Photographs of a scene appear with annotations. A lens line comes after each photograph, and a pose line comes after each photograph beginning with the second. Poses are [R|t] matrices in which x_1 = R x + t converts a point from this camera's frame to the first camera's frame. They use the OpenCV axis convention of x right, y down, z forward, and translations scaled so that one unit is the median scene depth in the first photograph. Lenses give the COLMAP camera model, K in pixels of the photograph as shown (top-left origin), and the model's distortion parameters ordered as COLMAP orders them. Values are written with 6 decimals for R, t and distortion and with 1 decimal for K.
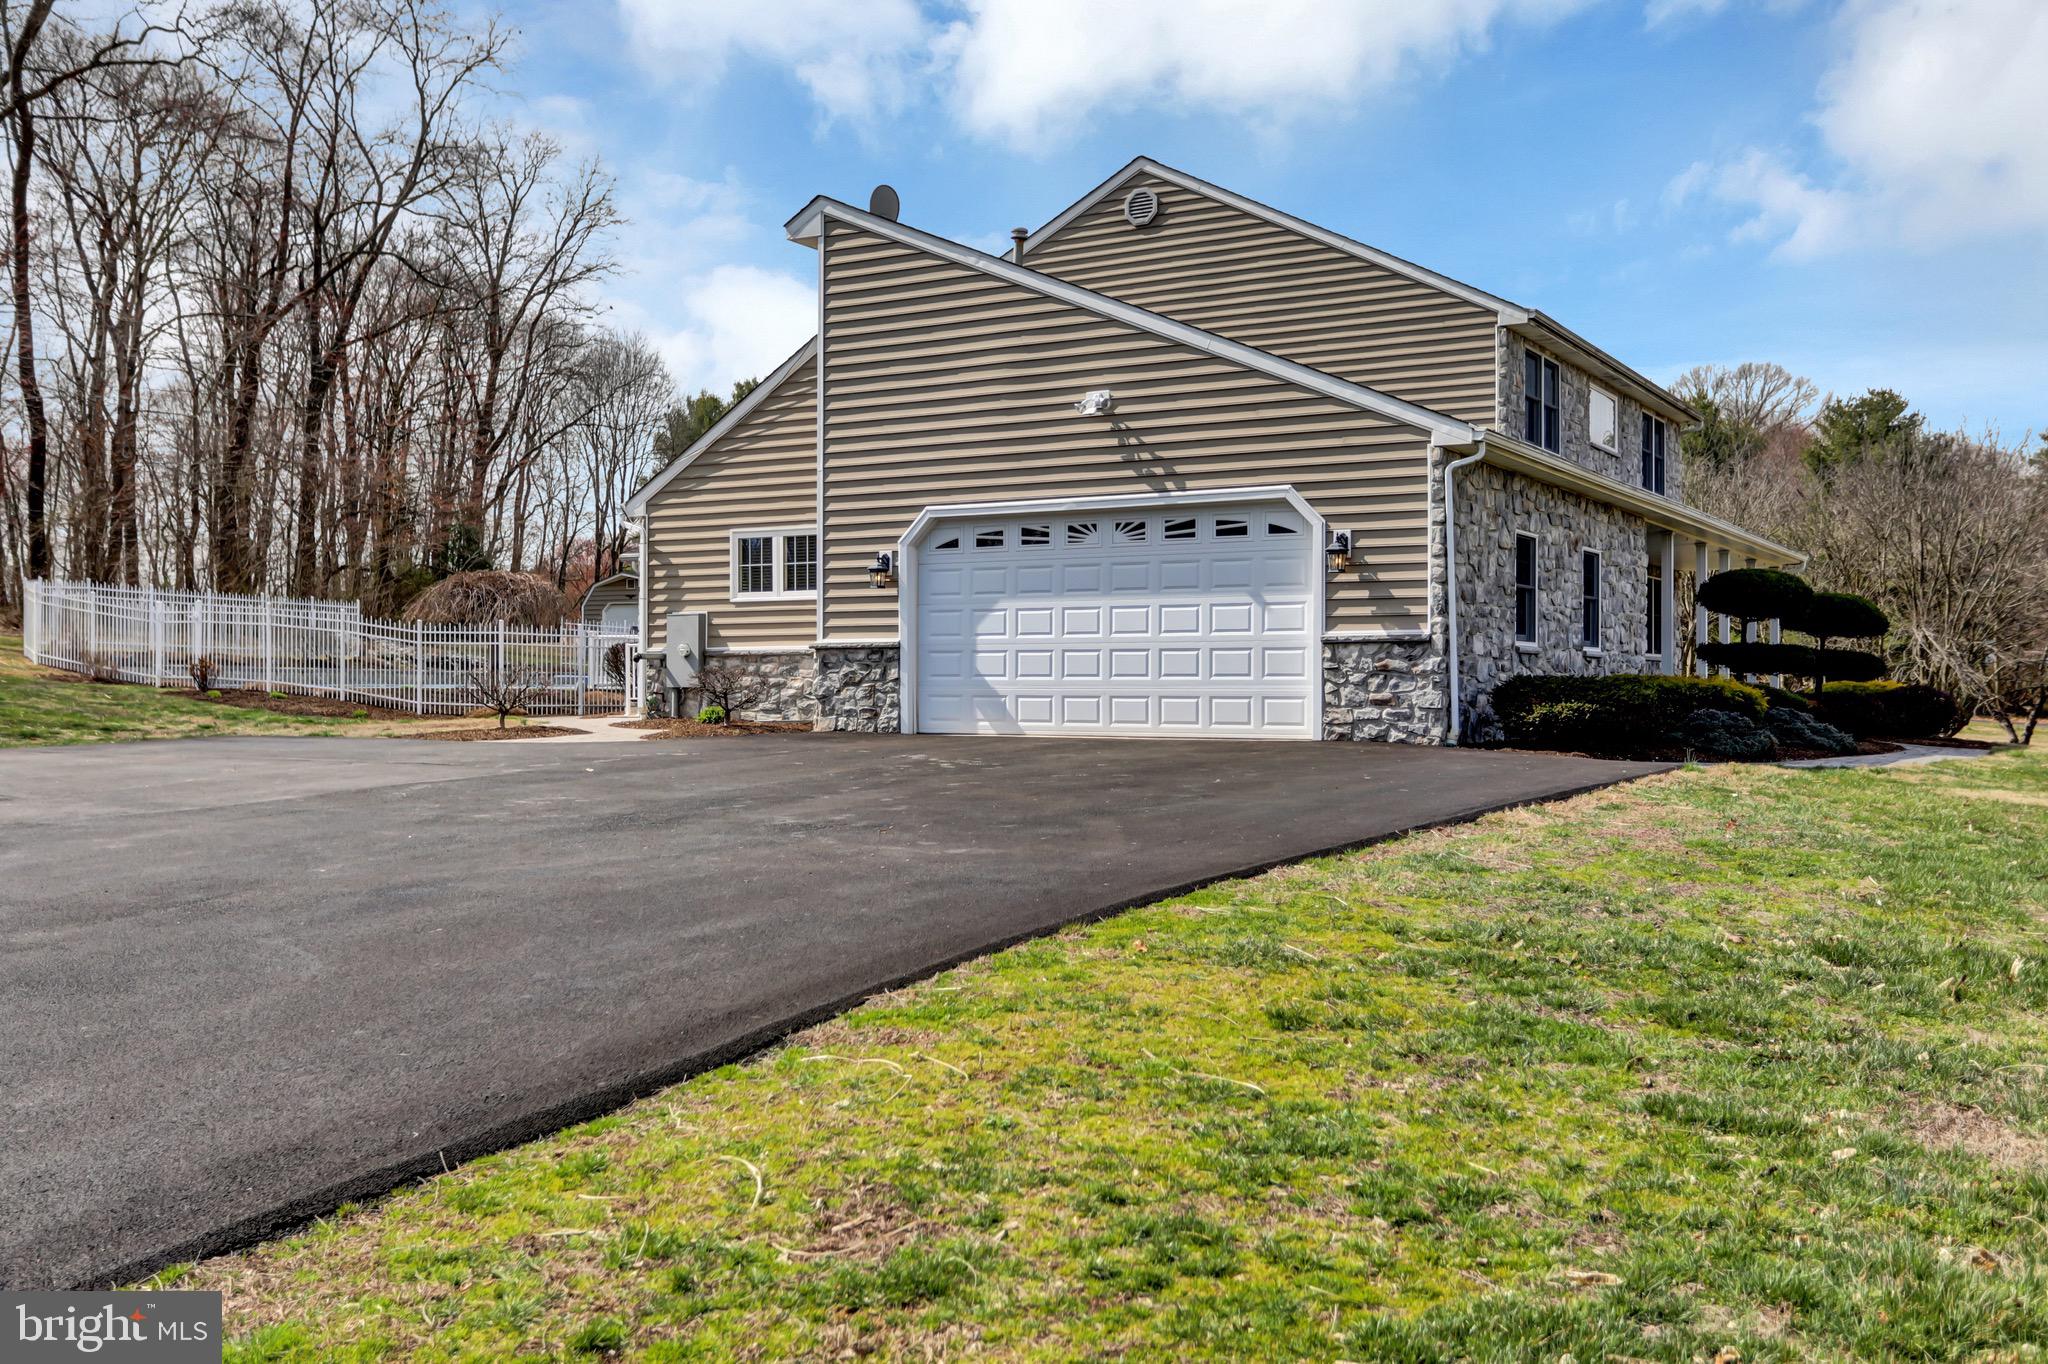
lens RADIAL K [[1911.5, 0, 1021.4], [0, 1911.5, 677.9], [0, 0, 1]] dist [0.005985, 0.000000]
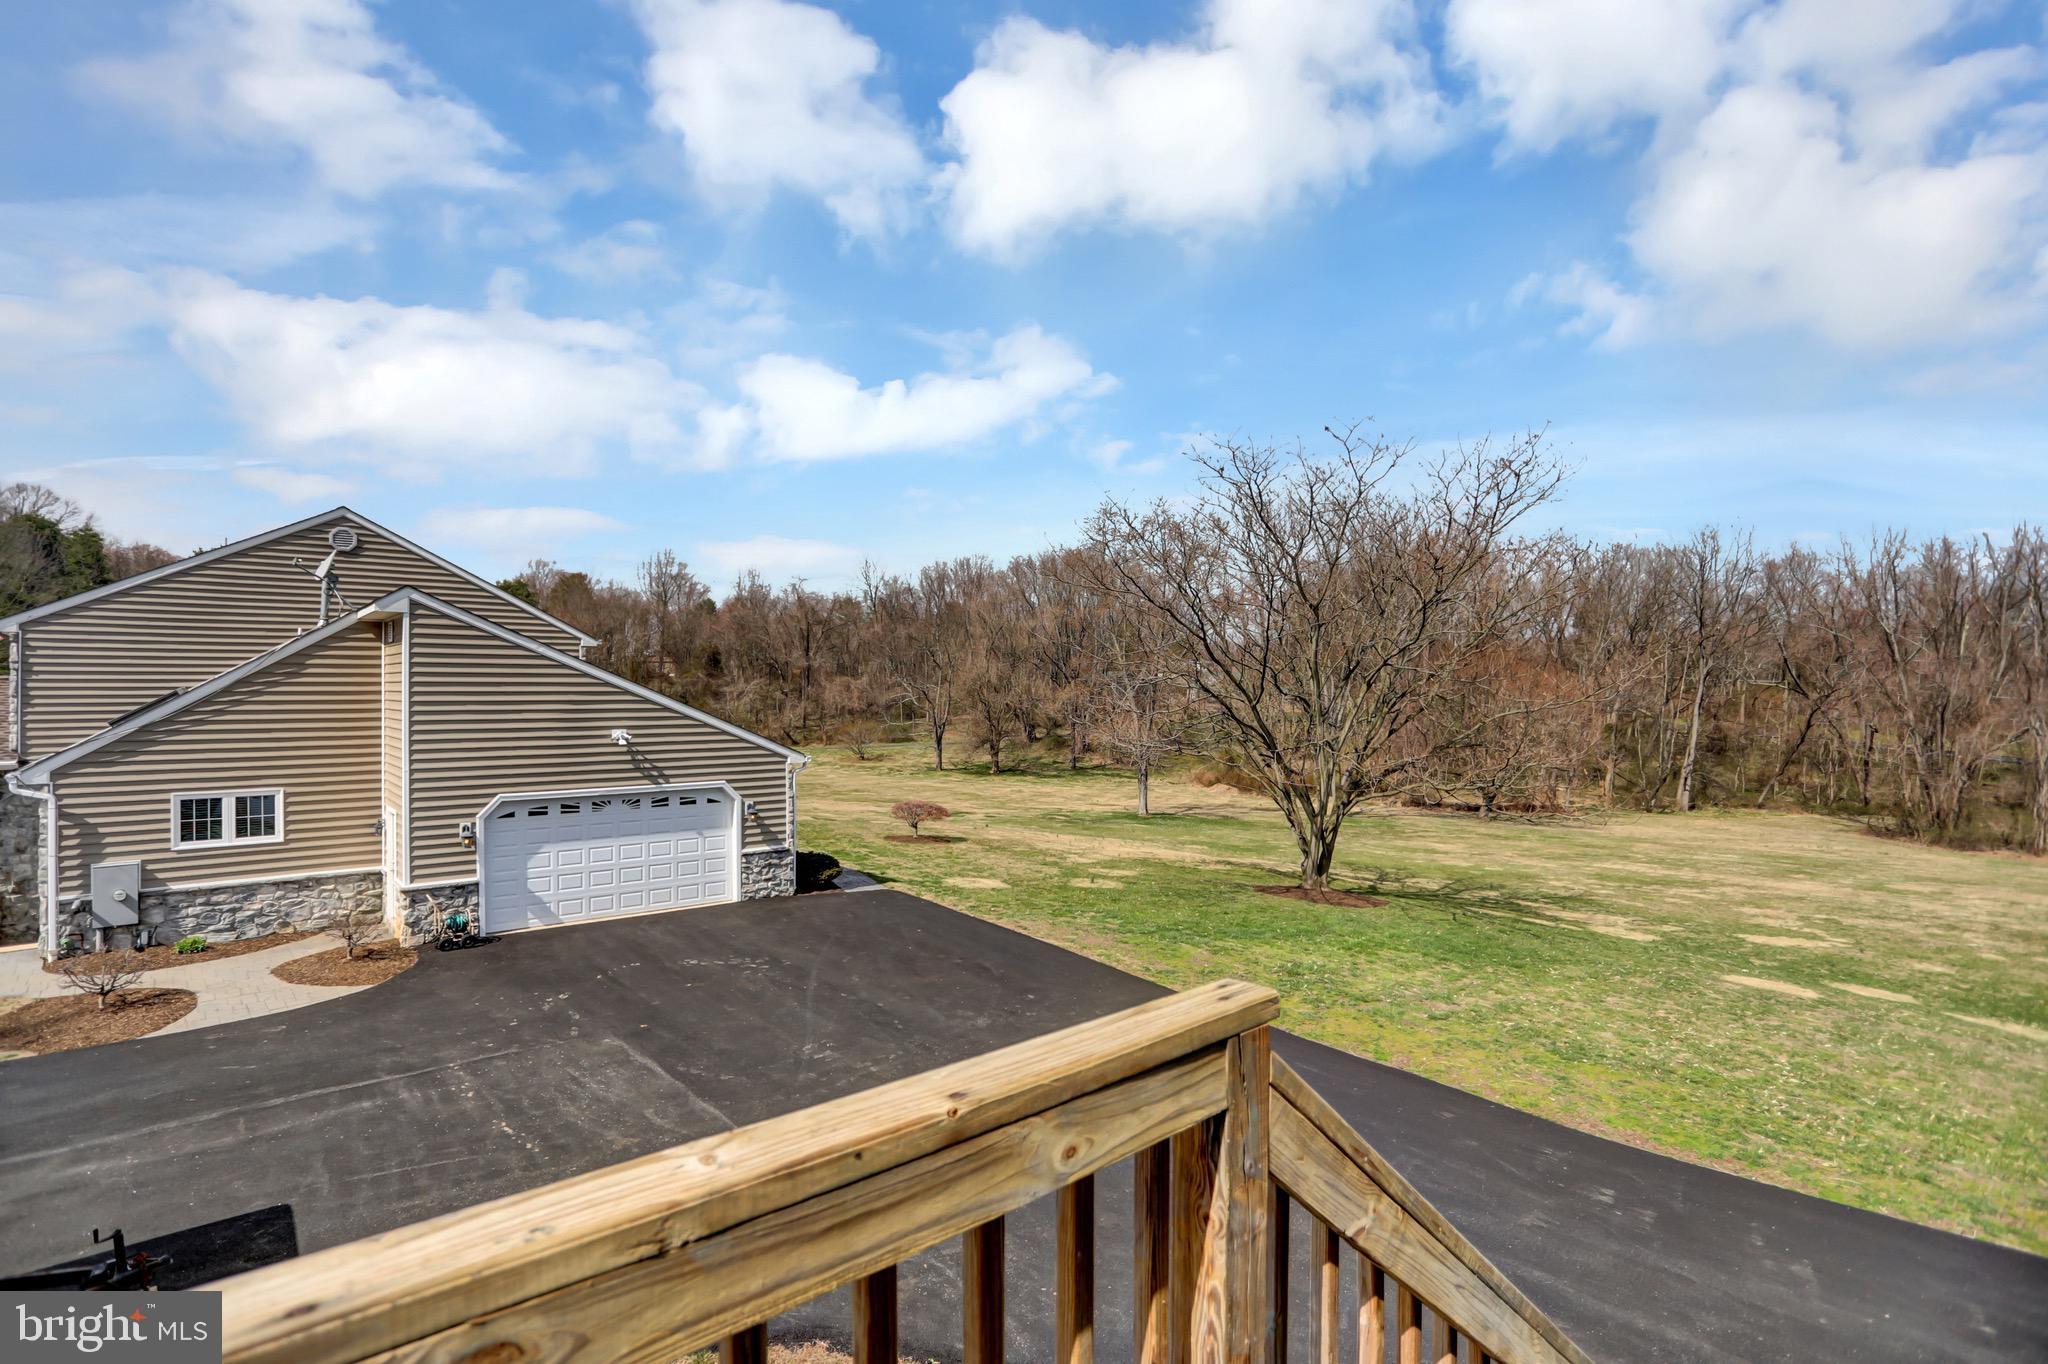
lens RADIAL K [[1001.1, 0, 1028.1], [0, 1001.1, 684.1], [0, 0, 1]] dist [-0.046069, 0.012741]
pose [[0.304111, 0.002062, 0.952634, -0.689917], [-0.015084, 0.999883, 0.002652, -0.186309], [-0.952517, -0.015176, 0.304107, 0.310501]]
